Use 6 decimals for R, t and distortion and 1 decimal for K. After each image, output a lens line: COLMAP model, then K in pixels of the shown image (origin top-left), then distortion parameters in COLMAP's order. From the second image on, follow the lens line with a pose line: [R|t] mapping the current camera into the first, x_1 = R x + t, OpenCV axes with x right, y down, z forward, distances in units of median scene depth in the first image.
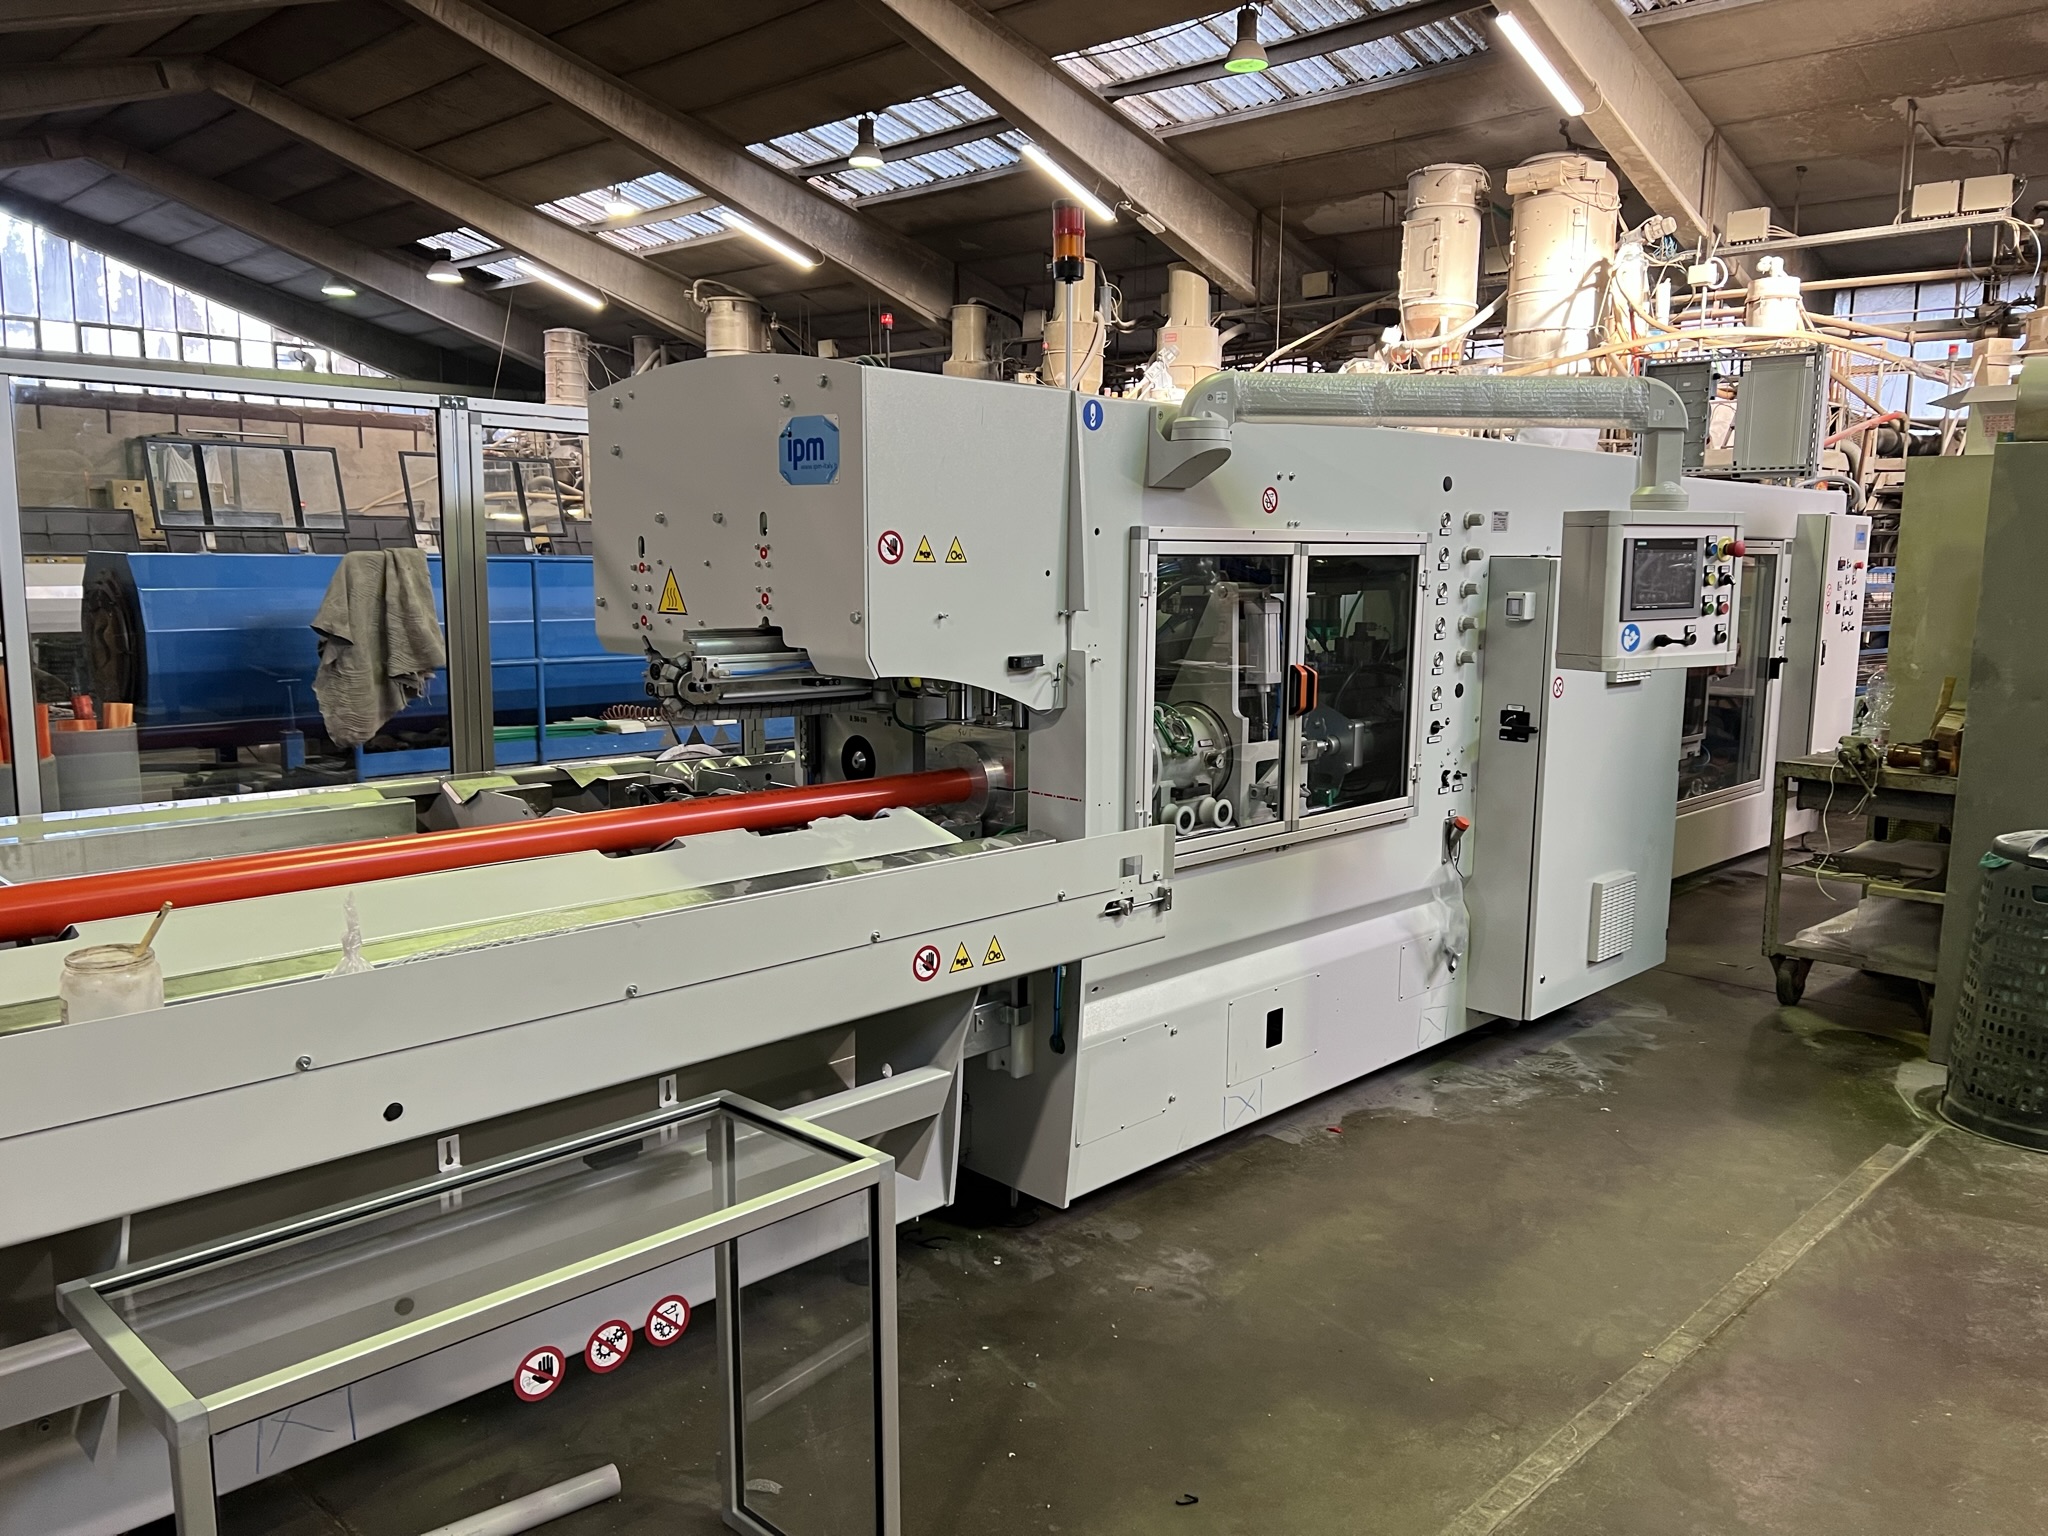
lens RADIAL K [[1545.0, 0, 1022.5], [0, 1545.0, 765.1], [0, 0, 1]] dist [0.061985, -0.058839]
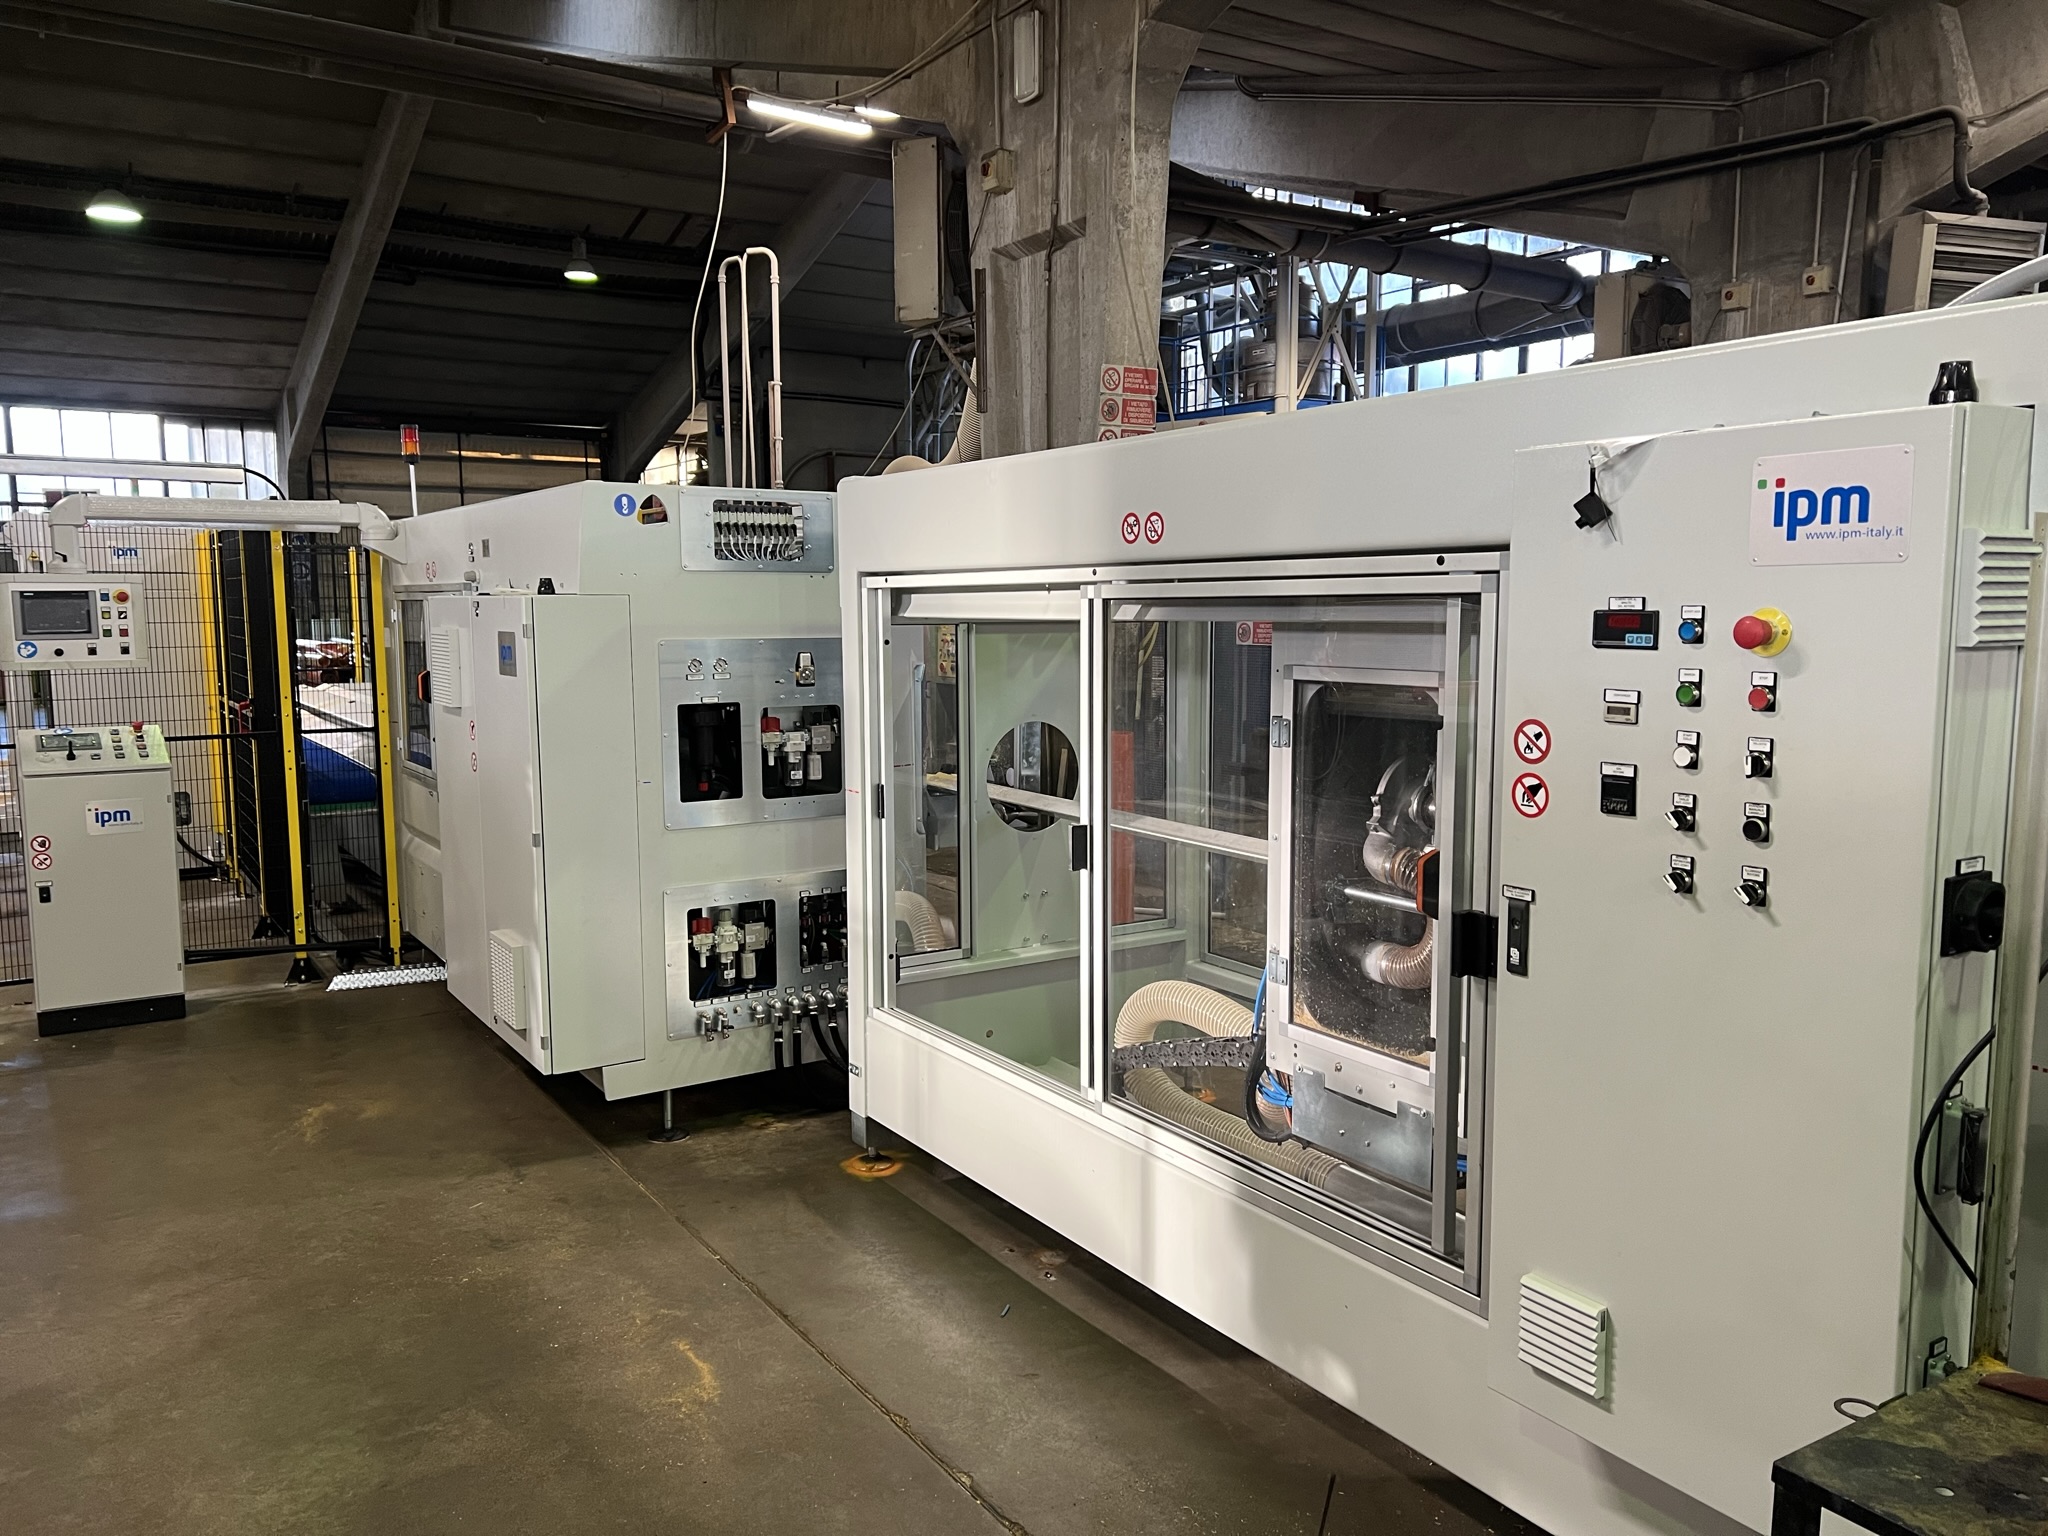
lens RADIAL K [[1545.0, 0, 1036.6], [0, 1545.0, 760.5], [0, 0, 1]] dist [0.061985, -0.058839]
pose [[0.977140, 0.006571, -0.212497, 0.424052], [-0.013074, 0.999488, -0.029213, 0.016892], [0.212197, 0.031323, 0.976725, -0.097544]]
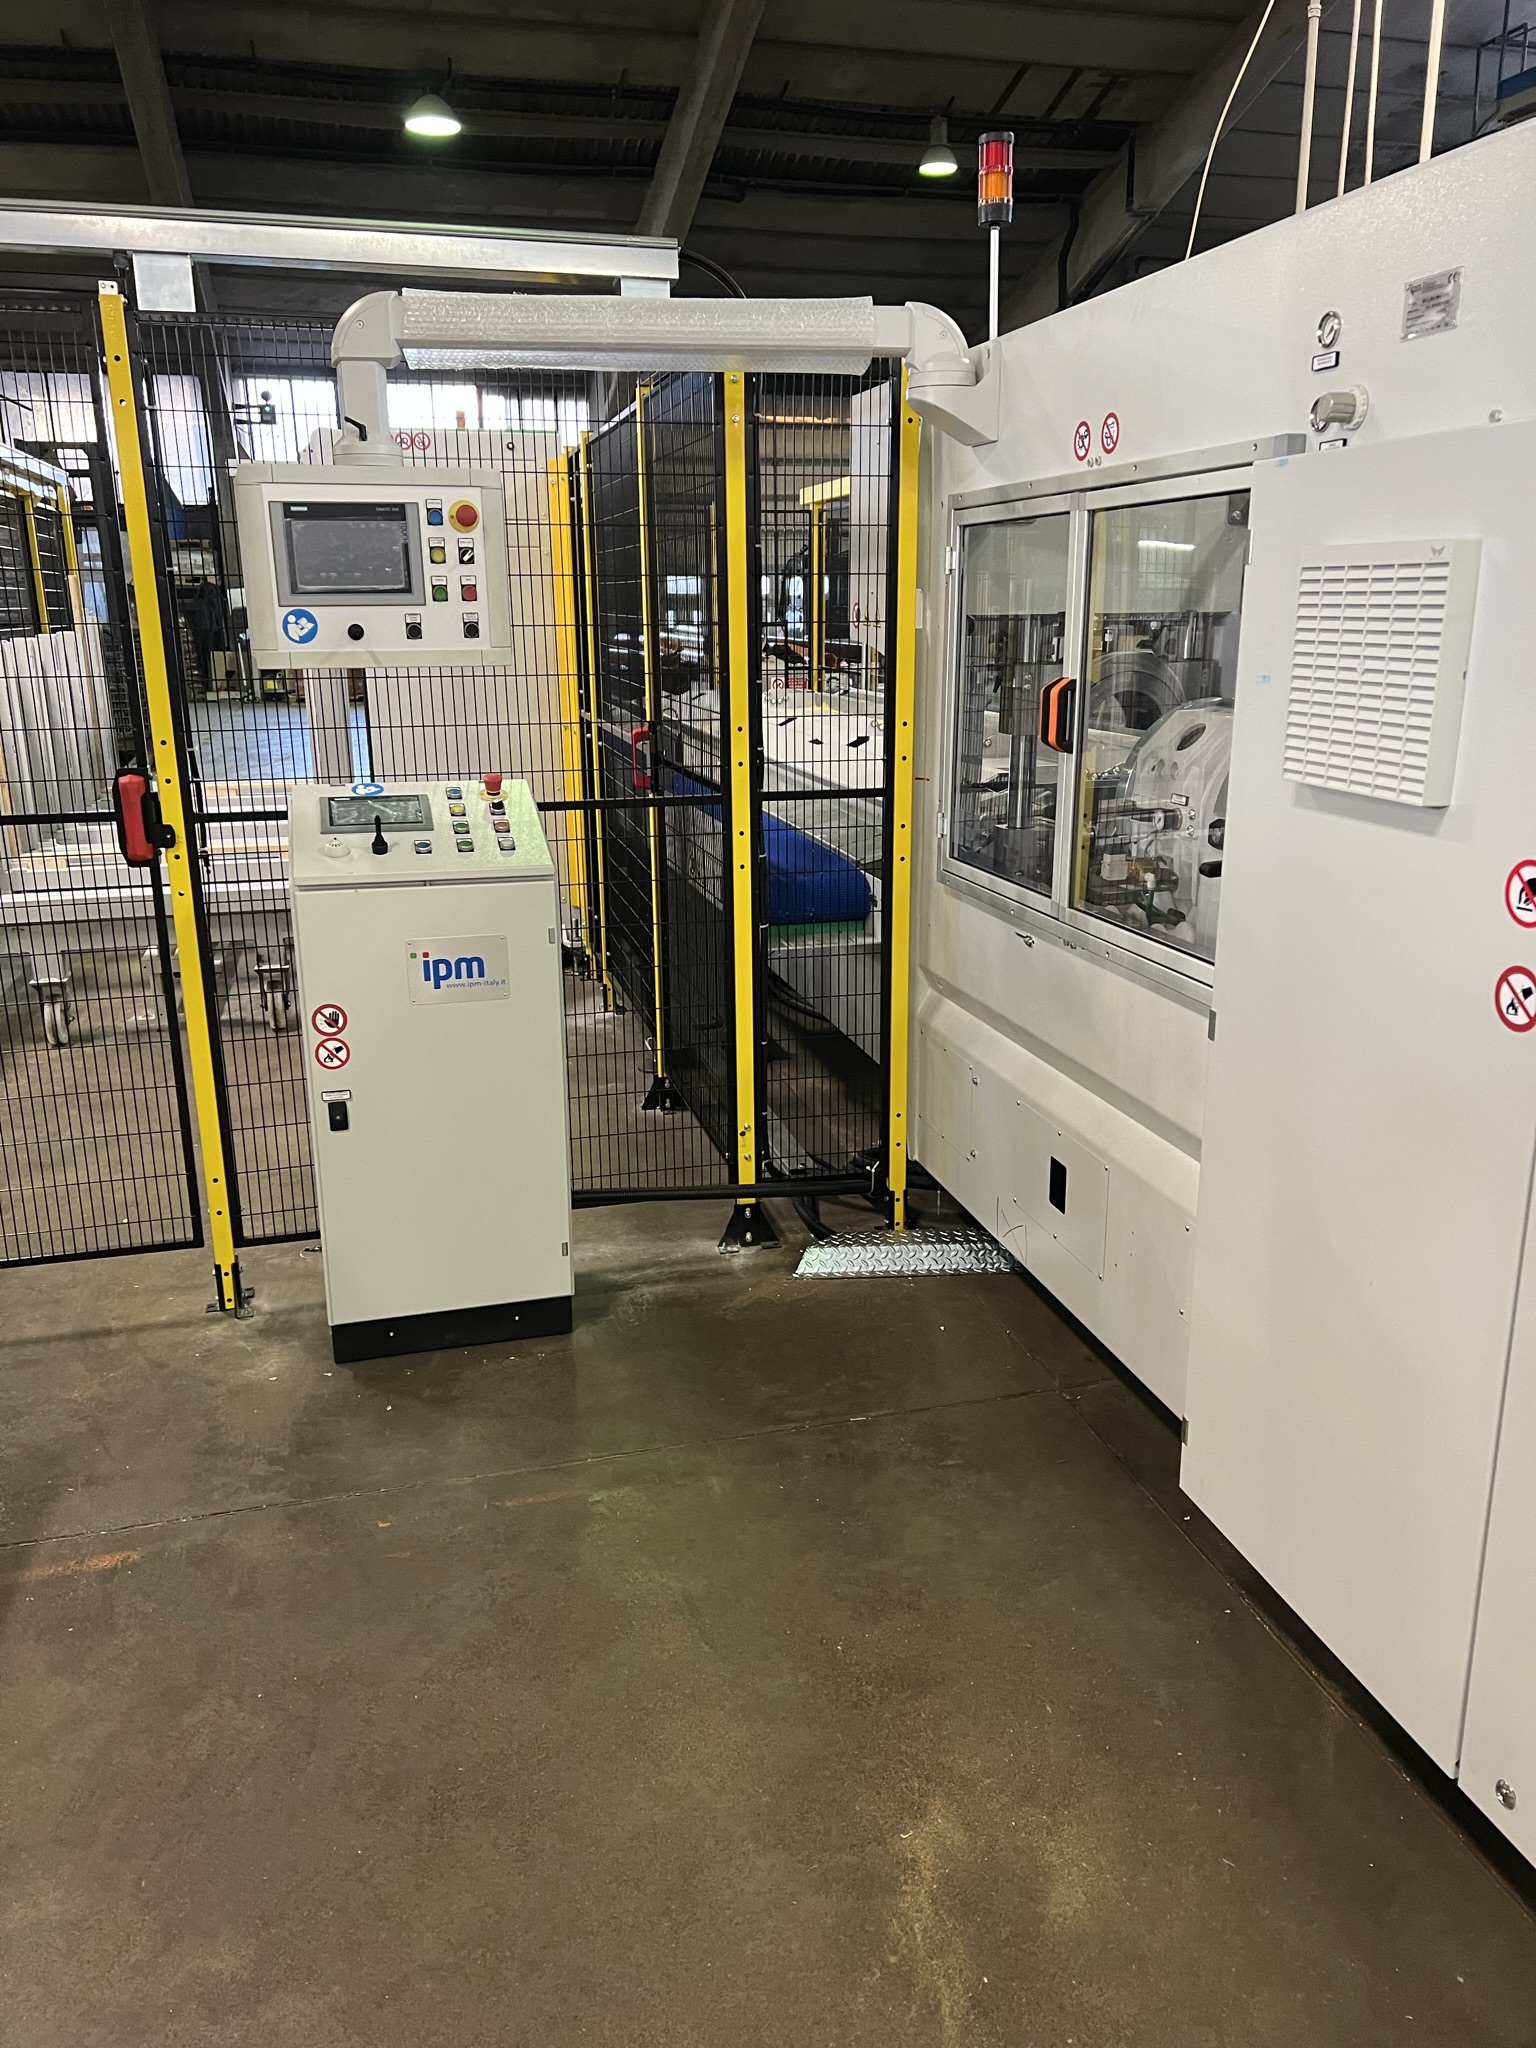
lens RADIAL K [[1545.0, 0, 783.0], [0, 1545.0, 1022.7], [0, 0, 1]] dist [0.061985, -0.058839]
pose [[0.862293, 0.117286, -0.492641, 0.247272], [-0.052012, 0.988178, 0.144222, -0.001201], [0.503732, -0.098739, 0.858198, 0.090097]]
